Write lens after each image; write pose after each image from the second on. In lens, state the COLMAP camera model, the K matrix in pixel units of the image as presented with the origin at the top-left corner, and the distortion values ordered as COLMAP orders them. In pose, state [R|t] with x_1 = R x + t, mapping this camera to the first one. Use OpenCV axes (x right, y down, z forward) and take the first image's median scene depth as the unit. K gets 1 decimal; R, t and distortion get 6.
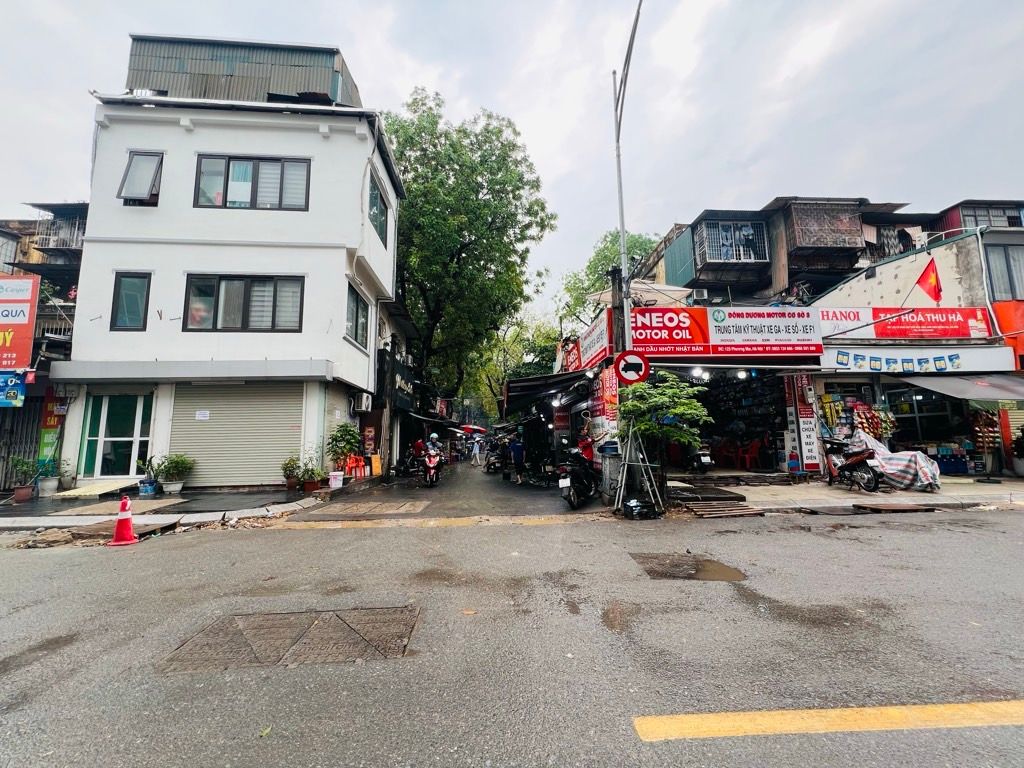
lens RADIAL K [[404.8, 0, 510.9], [0, 404.8, 384.9], [0, 0, 1]] dist [-0.003827, -0.000351]
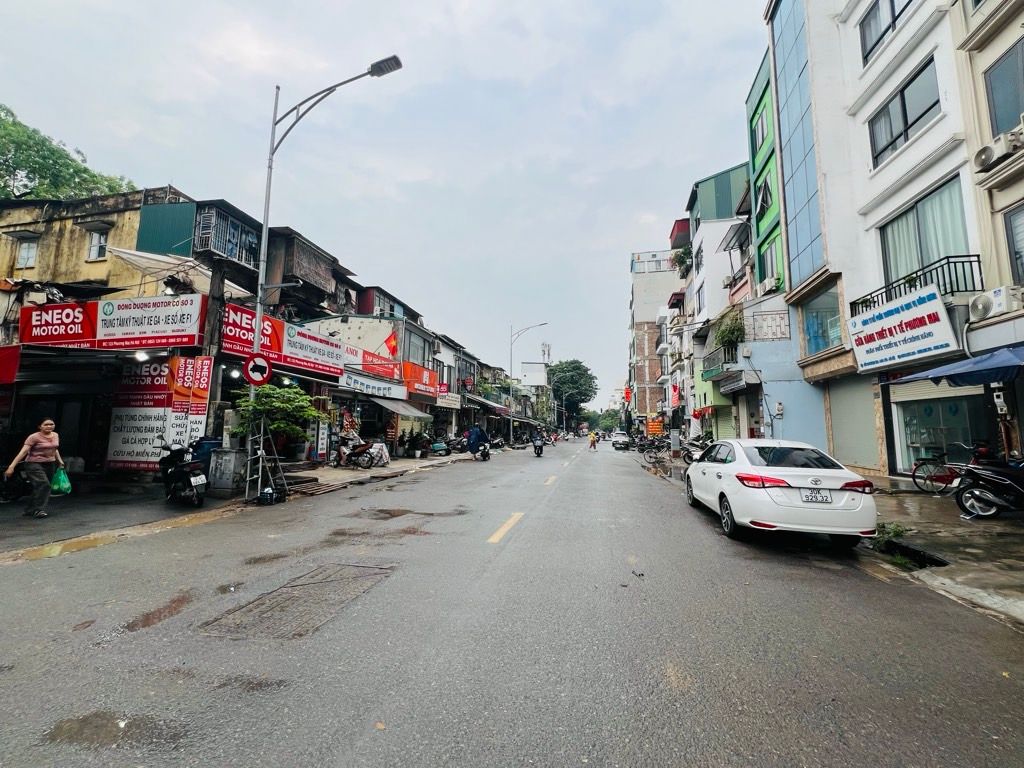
lens RADIAL K [[404.8, 0, 512.9], [0, 404.8, 385.2], [0, 0, 1]] dist [-0.003827, -0.000351]
pose [[0.248818, 0.126268, 0.960284, -0.431582], [-0.140585, 0.985674, -0.093180, 0.003626], [-0.958293, -0.111816, 0.263005, 0.041491]]
